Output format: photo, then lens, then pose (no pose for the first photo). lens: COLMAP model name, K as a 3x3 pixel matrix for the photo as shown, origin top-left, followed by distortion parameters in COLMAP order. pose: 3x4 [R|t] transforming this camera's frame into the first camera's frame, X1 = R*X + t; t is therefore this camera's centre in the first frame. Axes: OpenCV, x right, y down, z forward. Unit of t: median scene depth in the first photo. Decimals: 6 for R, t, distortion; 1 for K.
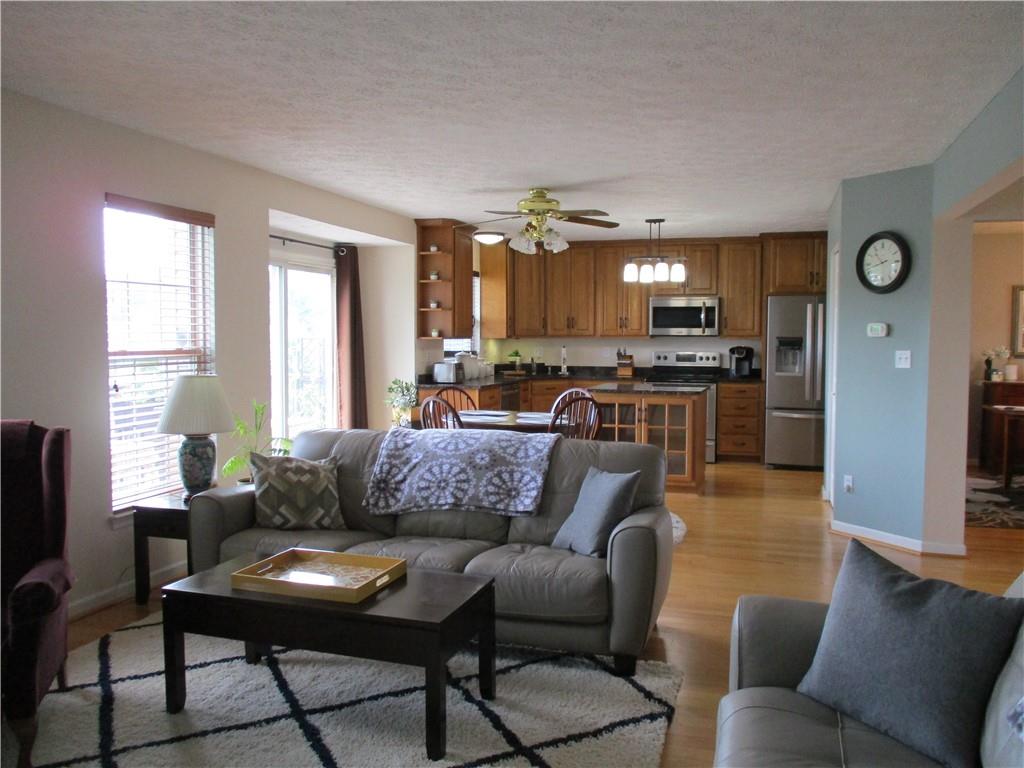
lens RADIAL K [[846.1, 0, 516.8], [0, 846.1, 380.2], [0, 0, 1]] dist [-0.025833, -0.005781]
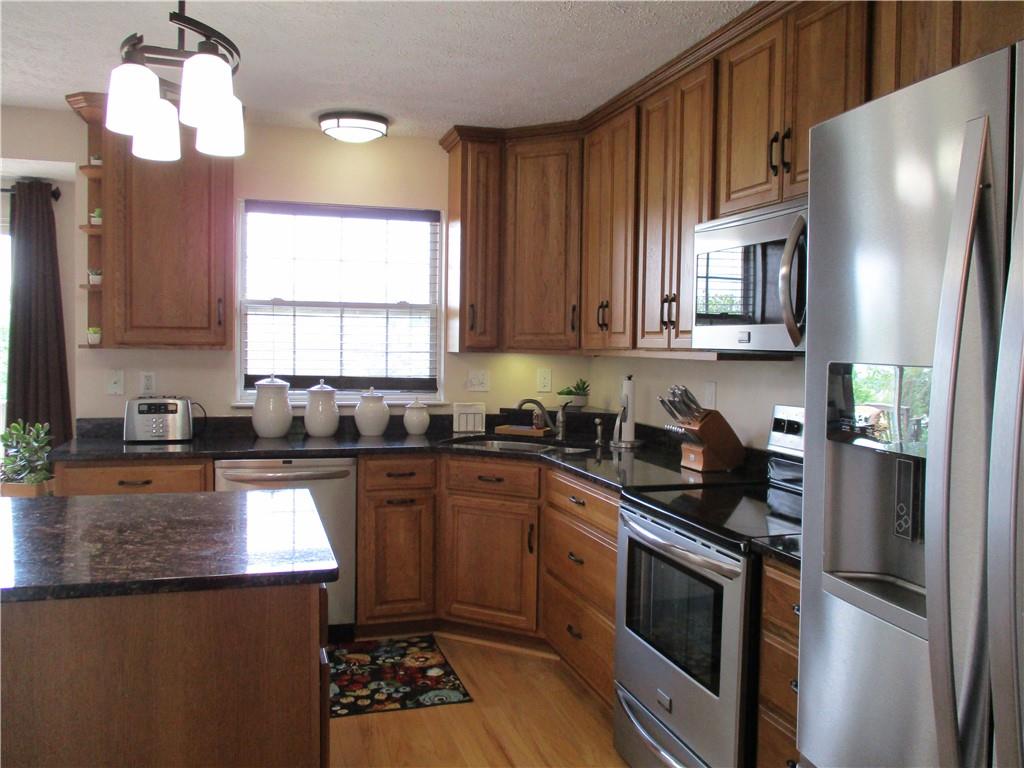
lens RADIAL K [[846.1, 0, 515.7], [0, 846.1, 383.0], [0, 0, 1]] dist [-0.025833, -0.005781]
pose [[0.577229, 0.044504, -0.815368, 0.375991], [-0.058412, 0.998206, 0.013131, -0.041767], [0.814490, 0.040048, 0.578793, 0.781778]]
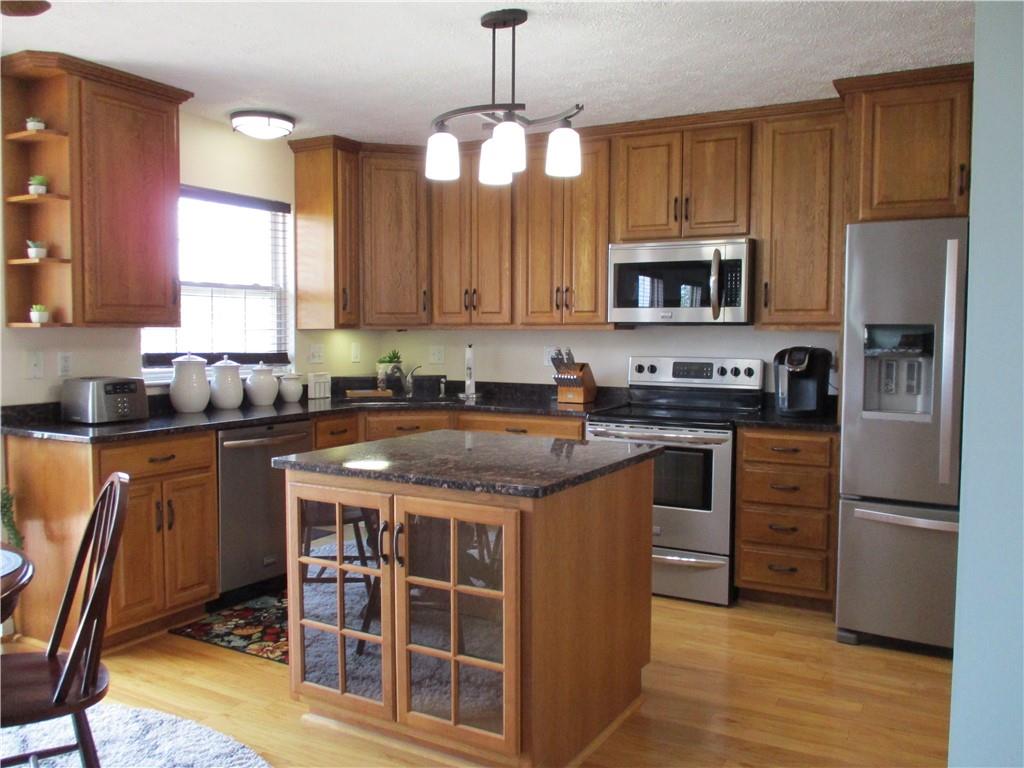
lens RADIAL K [[846.1, 0, 513.3], [0, 846.1, 381.3], [0, 0, 1]] dist [-0.025833, -0.005781]
pose [[0.978224, 0.014288, -0.207058, 0.207667], [-0.013659, 0.999897, 0.004466, -0.021389], [0.207100, -0.001540, 0.978319, 0.522545]]
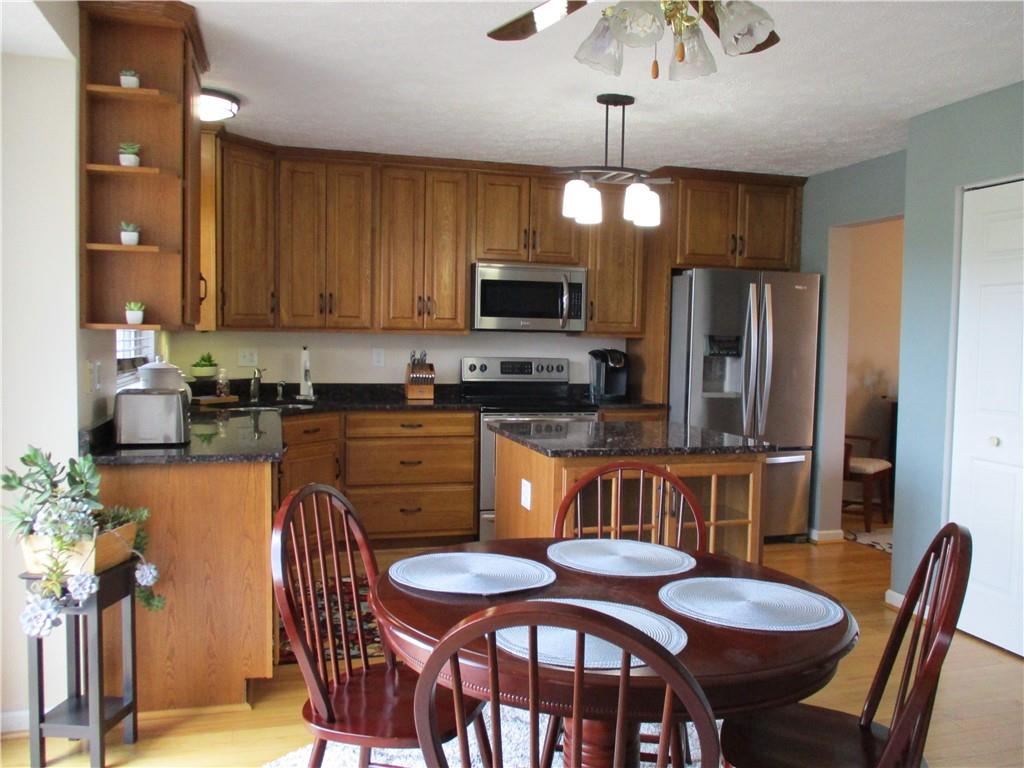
lens RADIAL K [[846.1, 0, 515.1], [0, 846.1, 385.0], [0, 0, 1]] dist [-0.025833, -0.005781]
pose [[0.839391, -0.018383, 0.543218, -0.133254], [0.013110, 0.999822, 0.013578, -0.023155], [-0.543371, -0.004276, 0.839482, 0.512848]]
